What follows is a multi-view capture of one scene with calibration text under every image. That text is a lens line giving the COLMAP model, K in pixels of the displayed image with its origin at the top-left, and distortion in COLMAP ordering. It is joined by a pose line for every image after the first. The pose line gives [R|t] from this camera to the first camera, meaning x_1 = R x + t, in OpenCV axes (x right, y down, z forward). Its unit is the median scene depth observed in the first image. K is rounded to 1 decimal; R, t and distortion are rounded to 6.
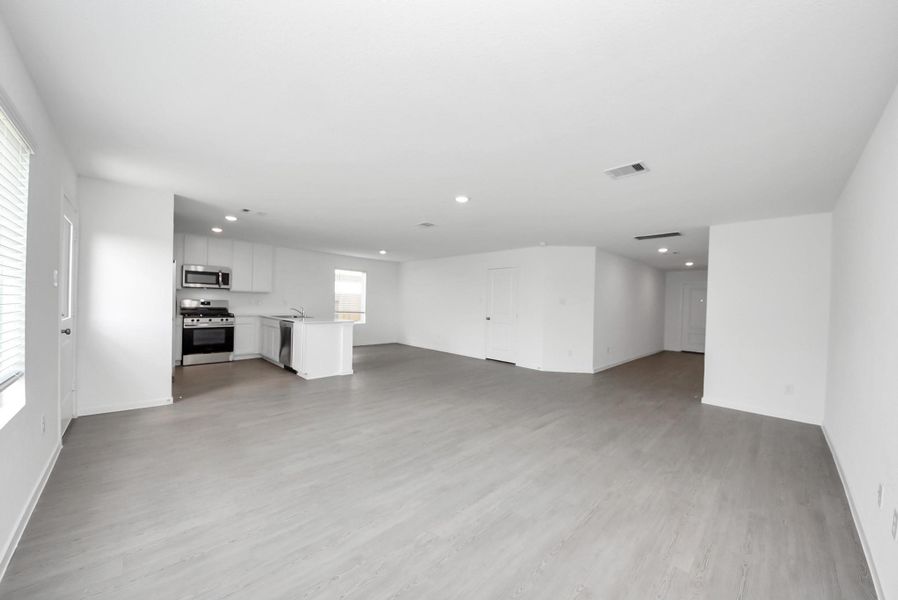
lens RADIAL K [[327.0, 0, 451.4], [0, 327.0, 301.4], [0, 0, 1]] dist [0.000131, -0.000023]
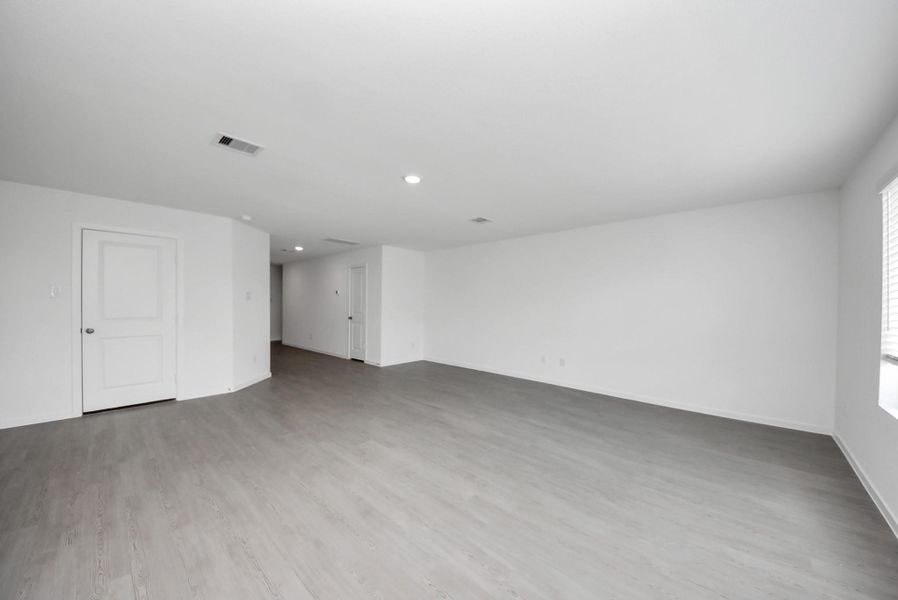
lens RADIAL K [[327.0, 0, 451.4], [0, 327.0, 301.4], [0, 0, 1]] dist [0.000131, -0.000023]
pose [[-0.076391, -0.025613, 0.996749, -0.895155], [-0.016136, 0.999571, 0.024449, -0.030455], [-0.996947, -0.014216, -0.076772, 1.033946]]
